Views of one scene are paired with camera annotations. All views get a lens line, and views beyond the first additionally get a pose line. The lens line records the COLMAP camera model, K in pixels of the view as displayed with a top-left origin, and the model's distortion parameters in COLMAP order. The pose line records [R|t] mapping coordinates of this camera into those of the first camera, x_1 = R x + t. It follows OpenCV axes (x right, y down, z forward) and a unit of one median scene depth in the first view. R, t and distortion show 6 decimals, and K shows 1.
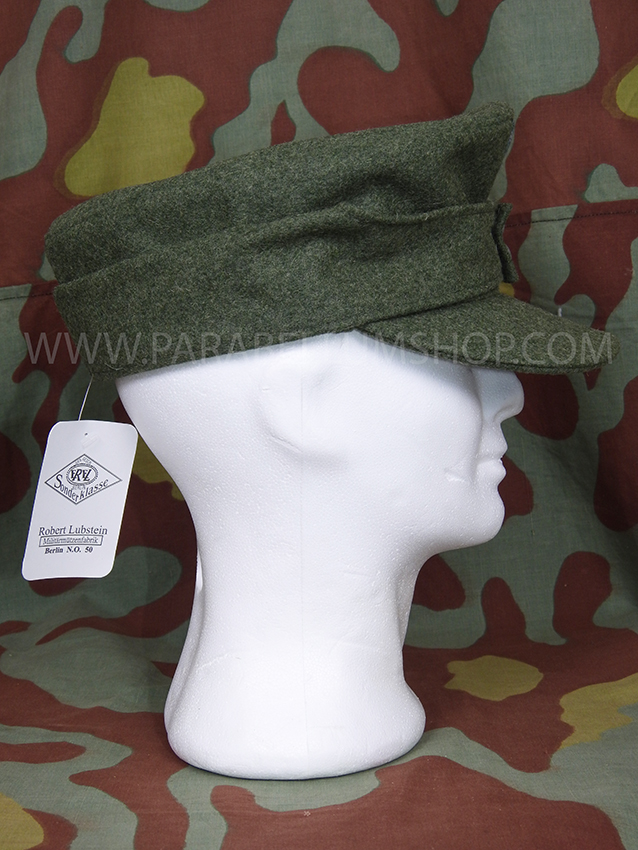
lens RADIAL K [[1367.2, 0, 319.0], [0, 1367.2, 425.0], [0, 0, 1]] dist [-0.011152, -0.072825]
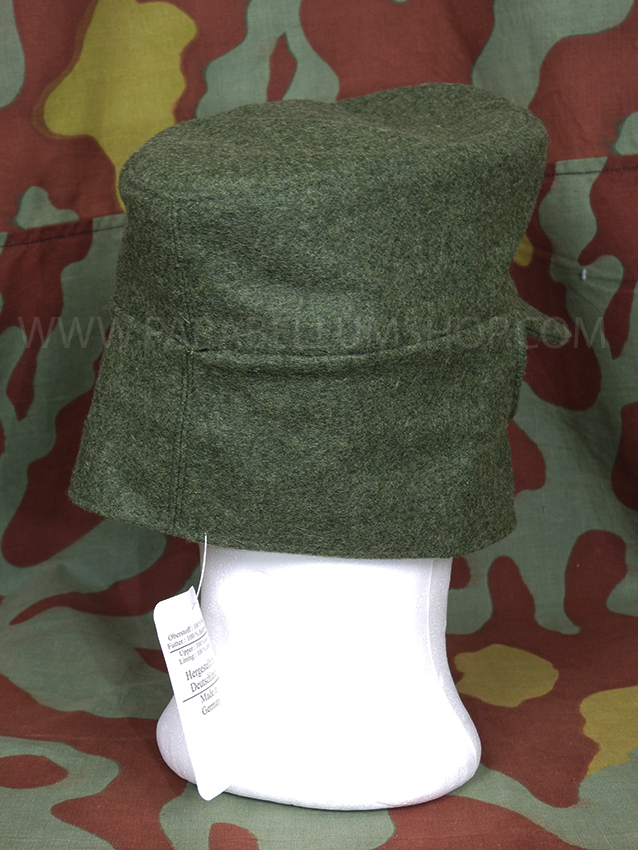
lens RADIAL K [[1357.8, 0, 288.2], [0, 1357.8, 421.4], [0, 0, 1]] dist [-0.019756, -0.229284]
pose [[0.999863, 0.016228, 0.003212, -0.023052], [-0.016412, 0.997457, 0.069360, -0.043923], [-0.002078, -0.069403, 0.997587, 0.087648]]
